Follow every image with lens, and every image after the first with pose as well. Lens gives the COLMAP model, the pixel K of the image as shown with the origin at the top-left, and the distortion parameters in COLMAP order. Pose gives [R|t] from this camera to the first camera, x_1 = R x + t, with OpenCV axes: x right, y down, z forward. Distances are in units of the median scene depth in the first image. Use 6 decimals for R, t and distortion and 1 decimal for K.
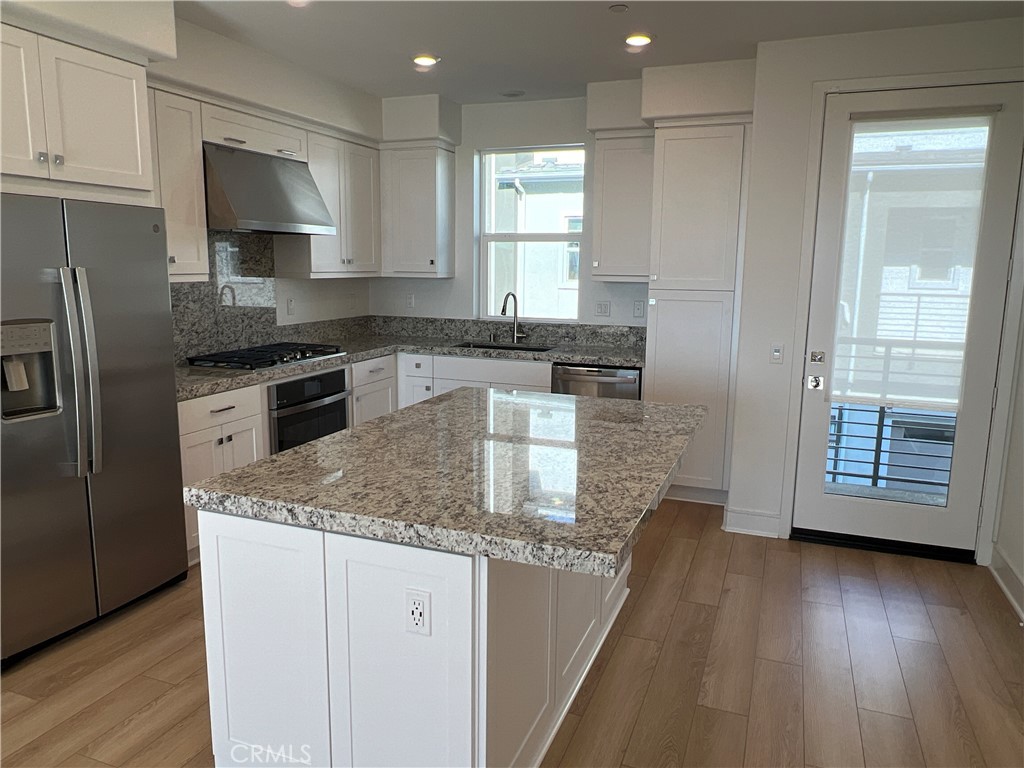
lens RADIAL K [[719.5, 0, 510.3], [0, 719.5, 381.3], [0, 0, 1]] dist [0.008333, -0.016171]
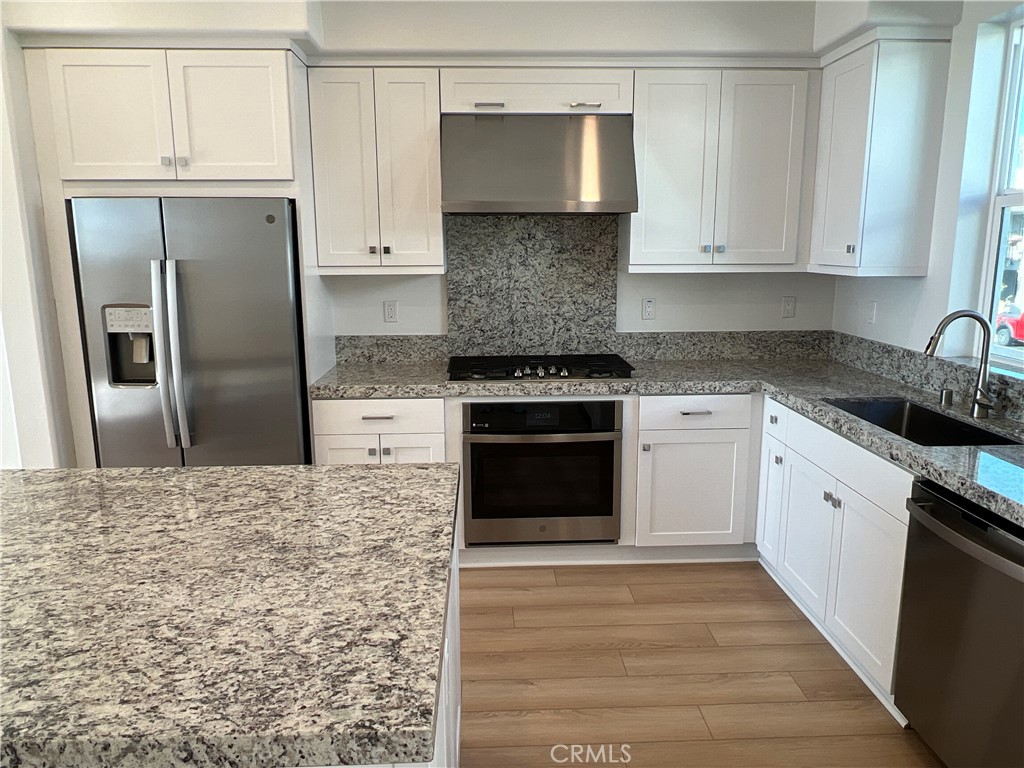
lens RADIAL K [[719.5, 0, 509.1], [0, 719.5, 382.7], [0, 0, 1]] dist [0.008333, -0.016171]
pose [[0.398826, 0.161341, -0.902722, 0.375026], [-0.140985, 0.983485, 0.113488, -0.102988], [0.906124, 0.082008, 0.414986, 0.619312]]
